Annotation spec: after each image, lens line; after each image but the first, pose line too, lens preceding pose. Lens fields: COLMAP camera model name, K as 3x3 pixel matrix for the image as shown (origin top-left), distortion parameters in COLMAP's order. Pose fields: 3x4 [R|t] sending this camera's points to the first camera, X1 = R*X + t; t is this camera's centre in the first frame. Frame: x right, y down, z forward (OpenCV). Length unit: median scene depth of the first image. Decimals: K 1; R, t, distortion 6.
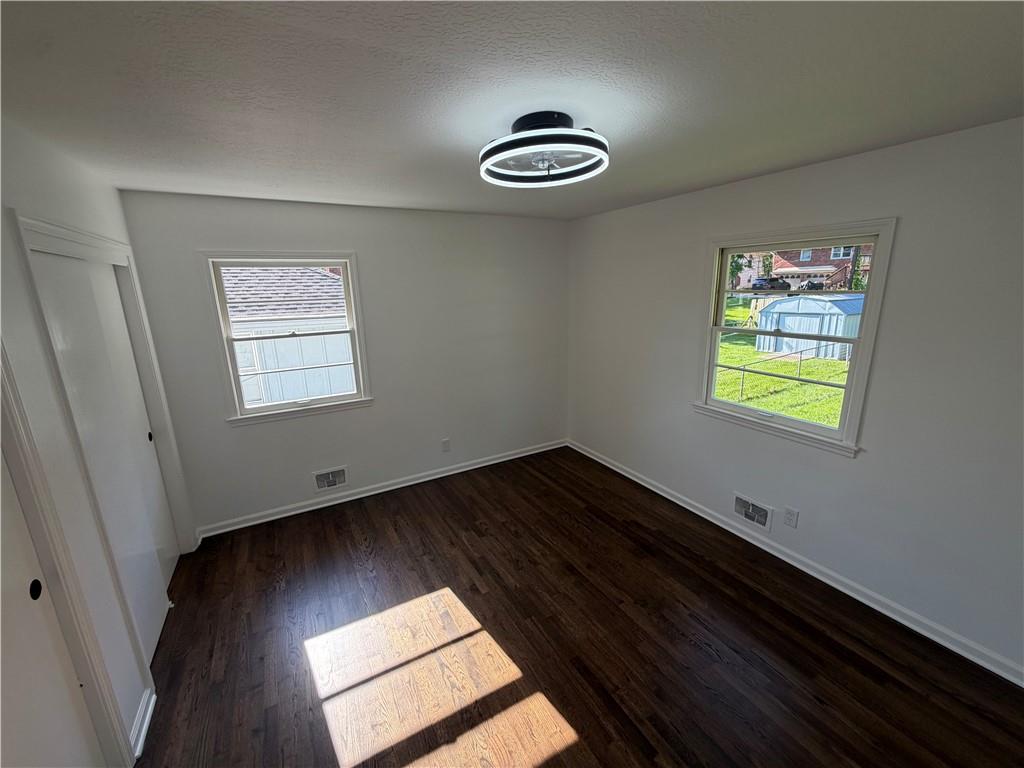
lens RADIAL K [[409.6, 0, 507.7], [0, 409.6, 378.5], [0, 0, 1]] dist [-0.000442, -0.000621]
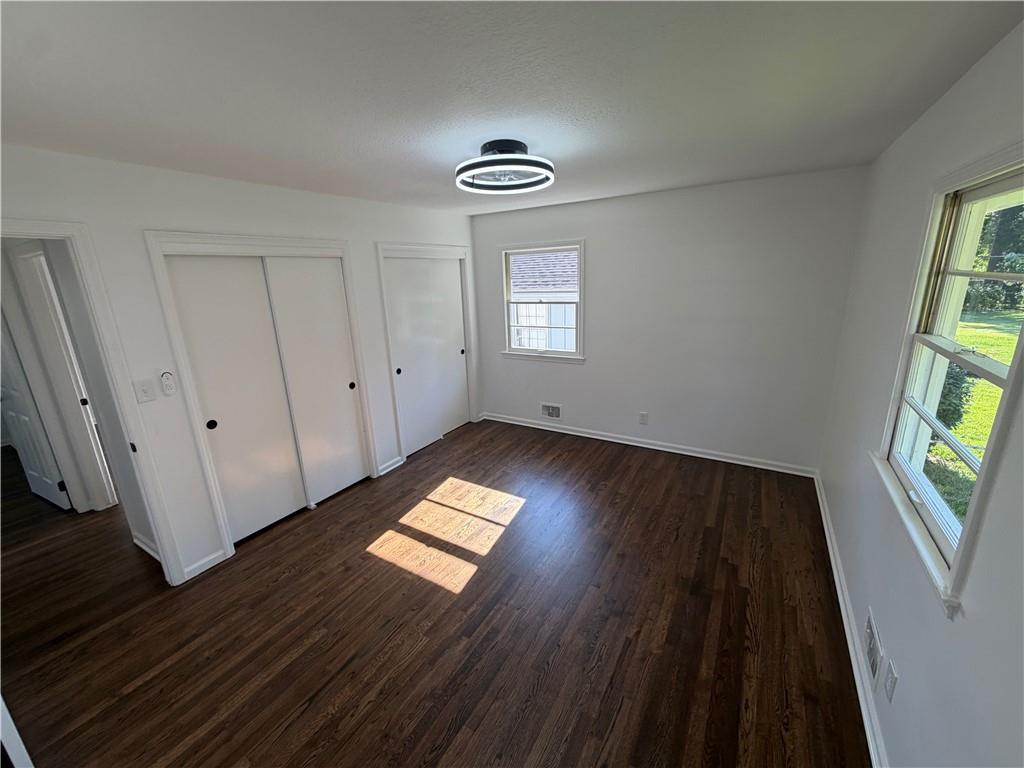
lens RADIAL K [[409.6, 0, 514.6], [0, 409.6, 380.9], [0, 0, 1]] dist [-0.000442, -0.000621]
pose [[0.496033, 0.225266, -0.838574, 0.711293], [-0.167940, 0.972415, 0.161879, -0.058266], [0.851908, 0.060533, 0.520181, 0.212137]]
